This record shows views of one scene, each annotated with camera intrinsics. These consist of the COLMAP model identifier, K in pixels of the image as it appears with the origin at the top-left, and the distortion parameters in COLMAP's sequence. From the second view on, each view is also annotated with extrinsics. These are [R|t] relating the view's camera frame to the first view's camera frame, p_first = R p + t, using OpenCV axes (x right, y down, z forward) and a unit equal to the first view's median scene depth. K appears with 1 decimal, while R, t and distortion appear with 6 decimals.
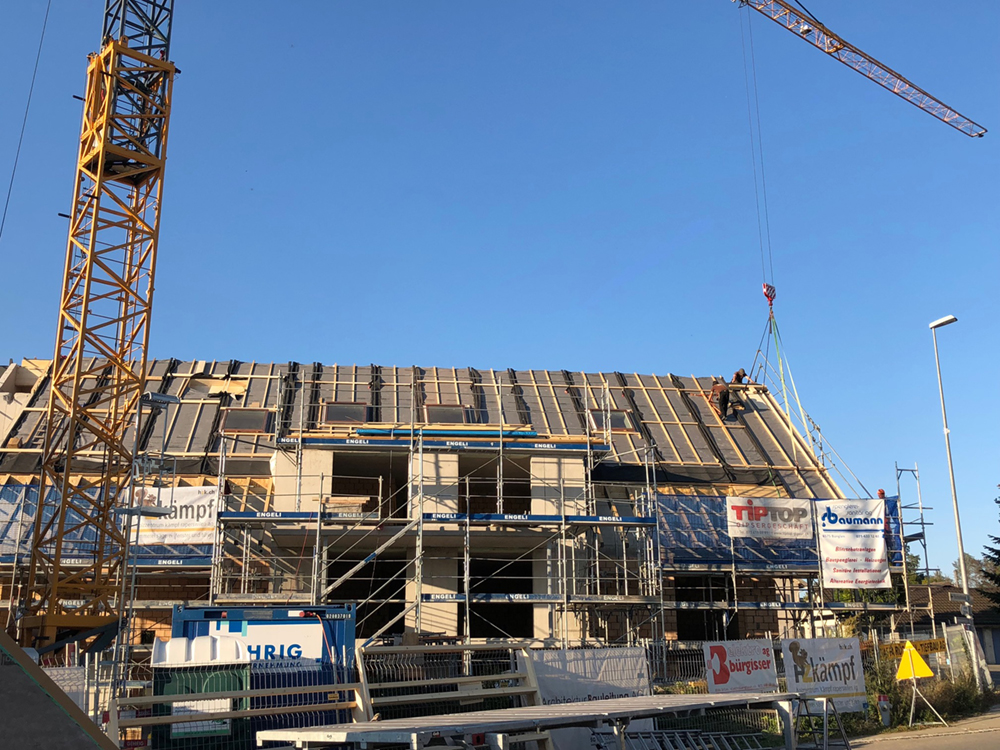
lens RADIAL K [[1022.5, 0, 500.0], [0, 1022.5, 375.0], [0, 0, 1]] dist [0.017269, -0.002986]
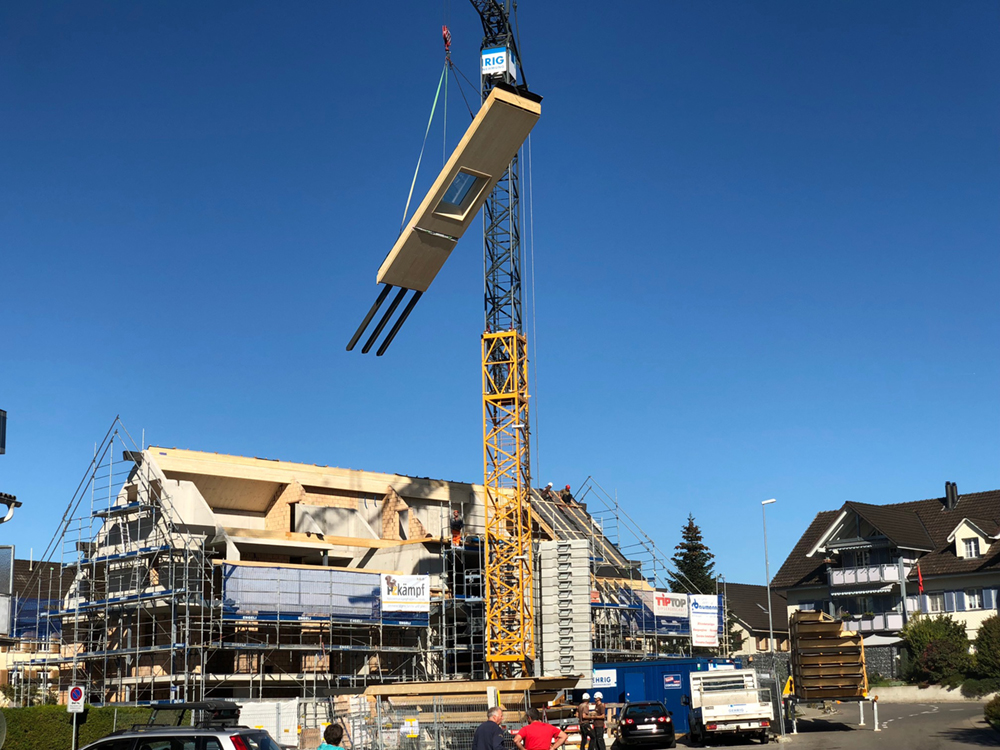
lens RADIAL K [[1545.4, 0, 500.7], [0, 1545.4, 400.3], [0, 0, 1]] dist [0.227673, -1.071496]
pose [[0.815216, 0.102741, 0.569971, -1.455980], [-0.140782, 0.989775, 0.022944, -0.212755], [-0.561785, -0.098946, 0.821345, -0.911776]]
